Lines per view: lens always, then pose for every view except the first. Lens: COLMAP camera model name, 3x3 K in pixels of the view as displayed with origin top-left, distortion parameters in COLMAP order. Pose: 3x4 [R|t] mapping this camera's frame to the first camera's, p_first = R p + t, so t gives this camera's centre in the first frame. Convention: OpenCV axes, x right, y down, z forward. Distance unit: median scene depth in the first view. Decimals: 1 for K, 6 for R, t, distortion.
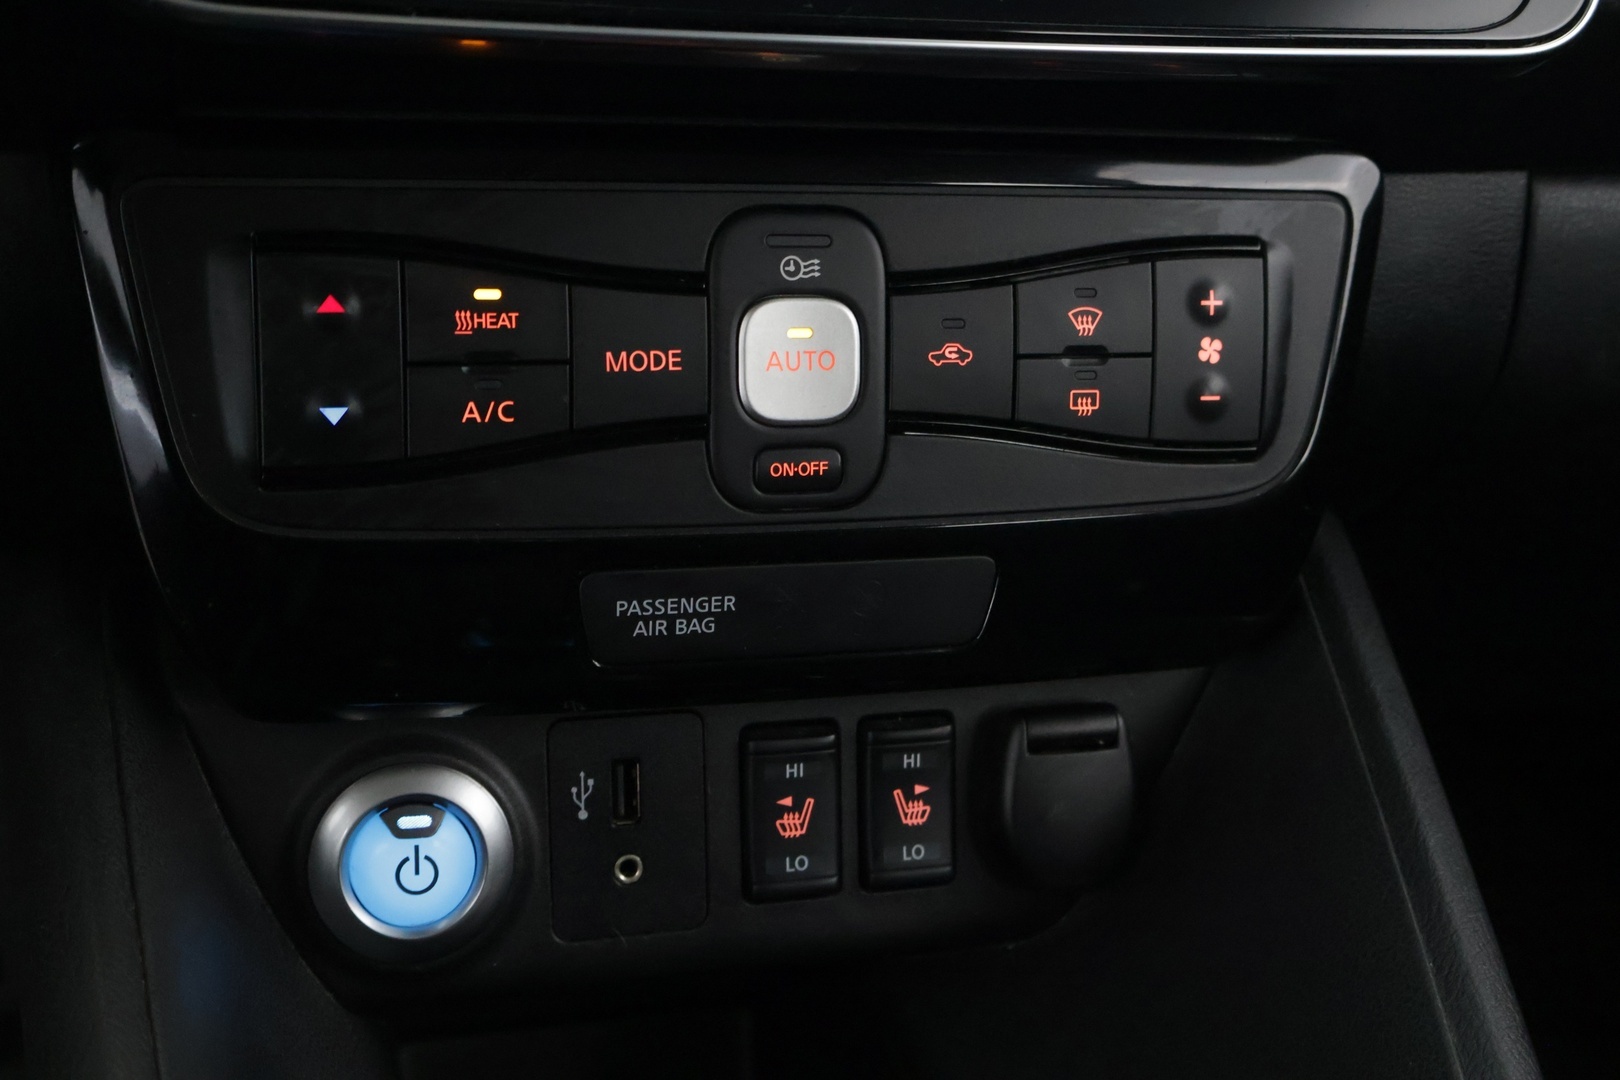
lens RADIAL K [[2194.4, 0, 810.0], [0, 2194.4, 540.0], [0, 0, 1]] dist [0.032668, 0.024229]
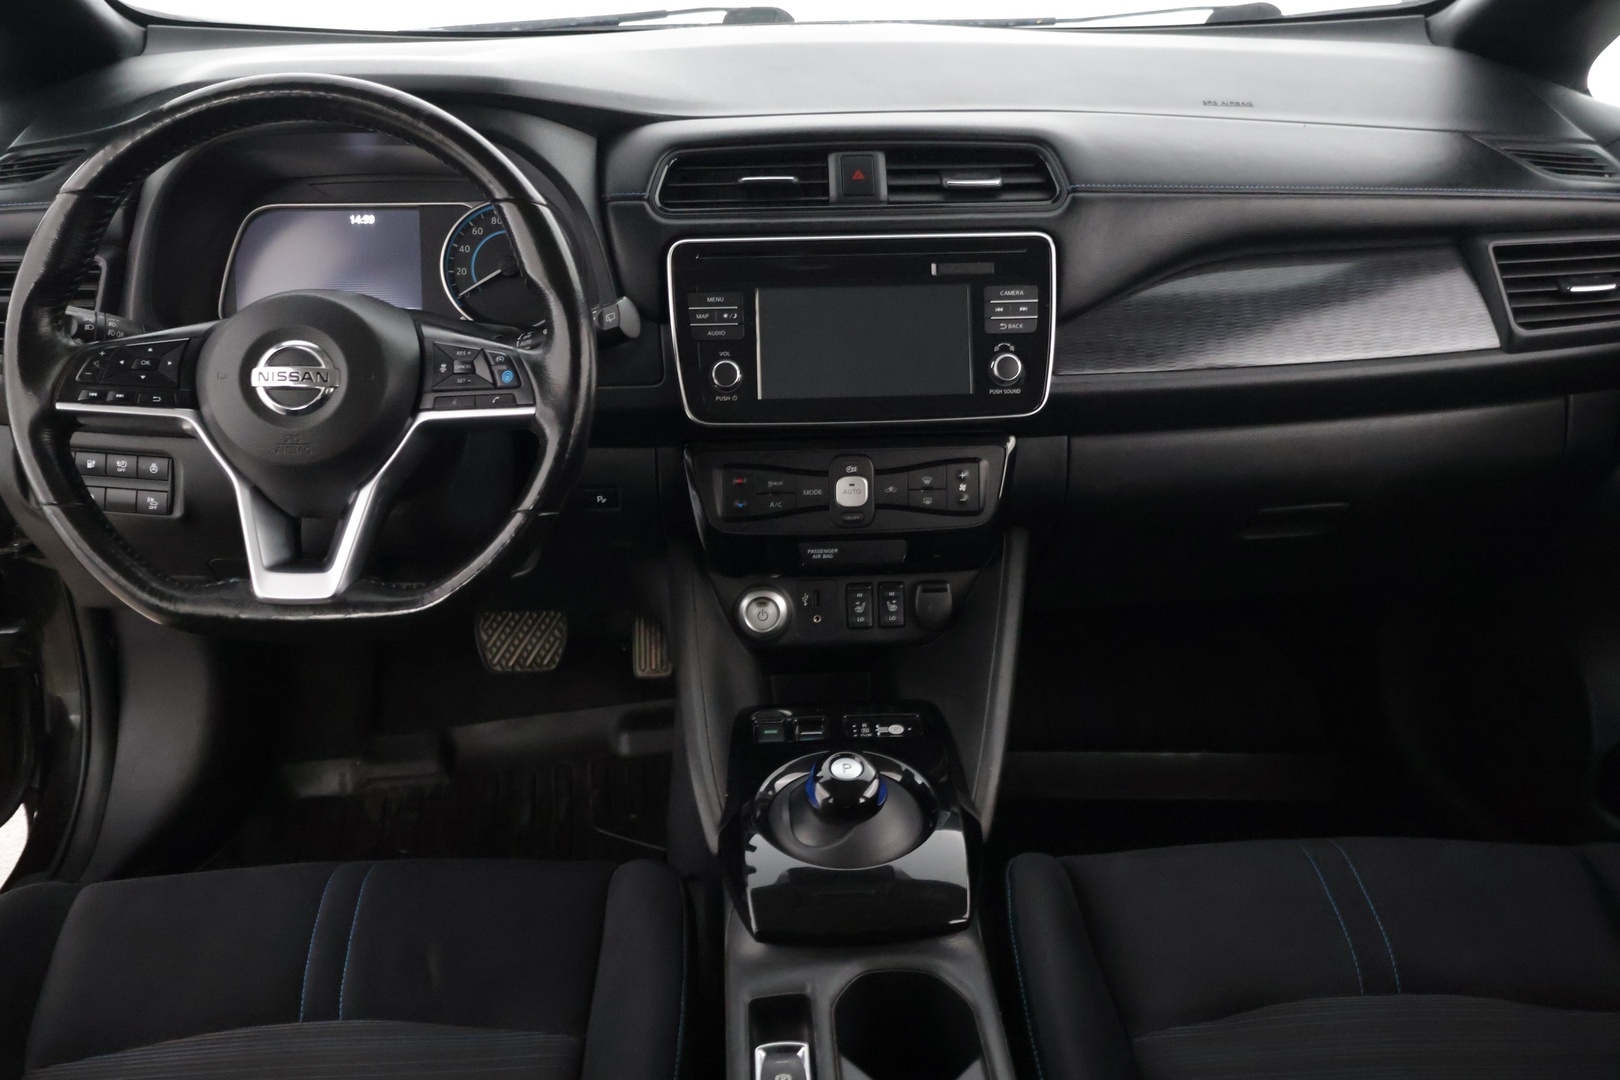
lens RADIAL K [[1432.1, 0, 810.0], [0, 1432.1, 540.0], [0, 0, 1]] dist [0.022239, 0.003484]
pose [[0.966169, 0.009533, -0.257733, 0.578160], [-0.010310, 0.999945, -0.001664, 0.013140], [0.257703, 0.004265, 0.966215, -1.519267]]
